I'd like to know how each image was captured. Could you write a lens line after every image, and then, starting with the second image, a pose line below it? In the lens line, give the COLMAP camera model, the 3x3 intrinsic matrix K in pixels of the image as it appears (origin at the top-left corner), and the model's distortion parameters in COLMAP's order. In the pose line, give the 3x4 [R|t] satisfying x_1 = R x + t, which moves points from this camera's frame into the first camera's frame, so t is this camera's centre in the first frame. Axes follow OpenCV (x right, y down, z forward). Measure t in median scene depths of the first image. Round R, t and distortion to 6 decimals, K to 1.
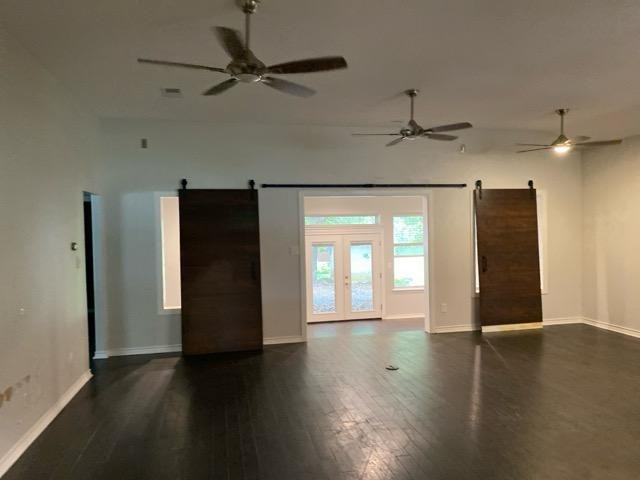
lens RADIAL K [[487.7, 0, 327.6], [0, 487.7, 244.9], [0, 0, 1]] dist [0.069638, -0.096607]
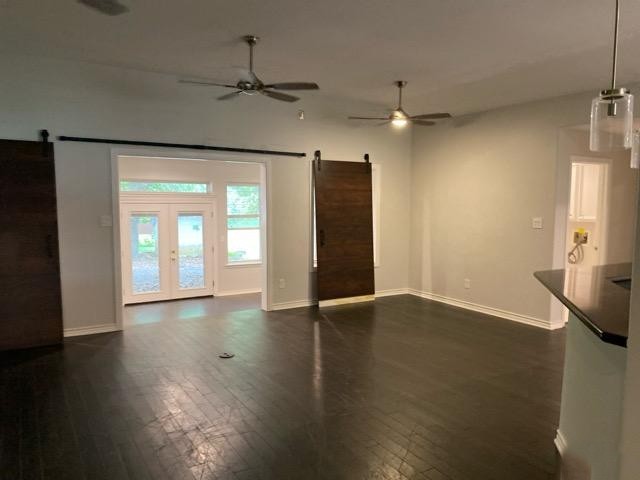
lens RADIAL K [[487.7, 0, 327.6], [0, 487.7, 244.9], [0, 0, 1]] dist [0.069638, -0.096607]
pose [[0.942149, -0.003952, 0.335171, 0.005160], [-0.015513, 0.998345, 0.055377, -0.000422], [-0.334835, -0.057373, 0.940528, 0.086157]]
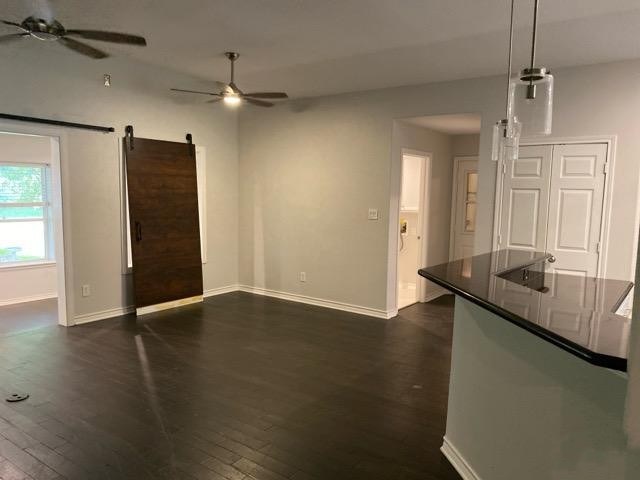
lens RADIAL K [[487.7, 0, 327.6], [0, 487.7, 244.9], [0, 0, 1]] dist [0.069638, -0.096607]
pose [[0.736189, -0.037584, 0.675731, 0.000898], [-0.015707, 0.997239, 0.072578, -0.003018], [-0.676593, -0.064045, 0.733566, 0.194079]]
